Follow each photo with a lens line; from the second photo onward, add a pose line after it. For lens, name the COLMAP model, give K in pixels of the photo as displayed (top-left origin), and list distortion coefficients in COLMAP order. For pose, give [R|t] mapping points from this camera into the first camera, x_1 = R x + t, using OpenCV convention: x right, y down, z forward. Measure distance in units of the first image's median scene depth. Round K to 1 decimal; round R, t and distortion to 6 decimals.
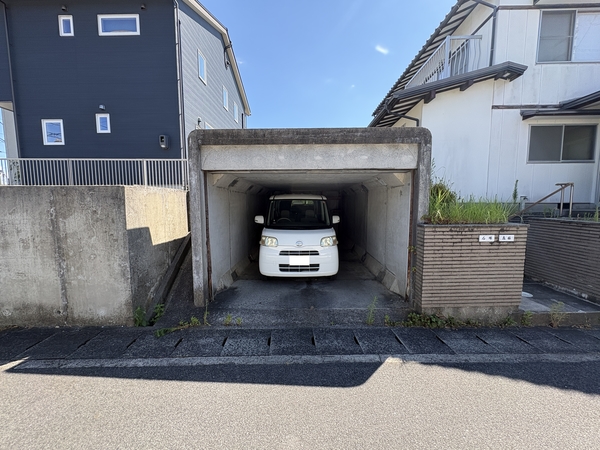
lens RADIAL K [[239.6, 0, 299.6], [0, 239.6, 225.0], [0, 0, 1]] dist [0.003194, -0.000821]
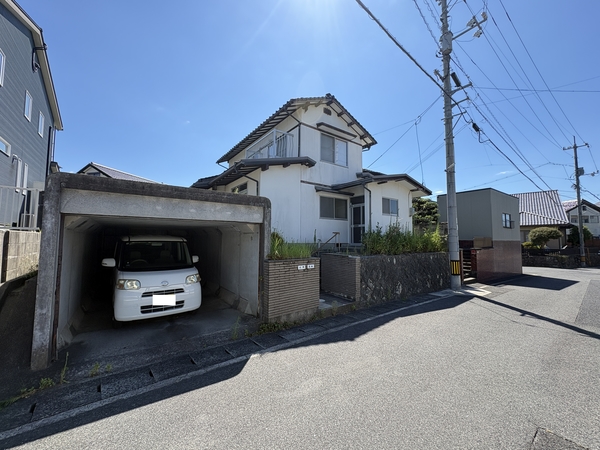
lens RADIAL K [[239.6, 0, 298.8], [0, 239.6, 224.2], [0, 0, 1]] dist [0.003194, -0.000821]
pose [[0.795935, 0.046705, 0.603578, -0.221466], [0.045787, 0.989519, -0.136949, -0.011665], [-0.603648, 0.136639, 0.785454, -0.292580]]
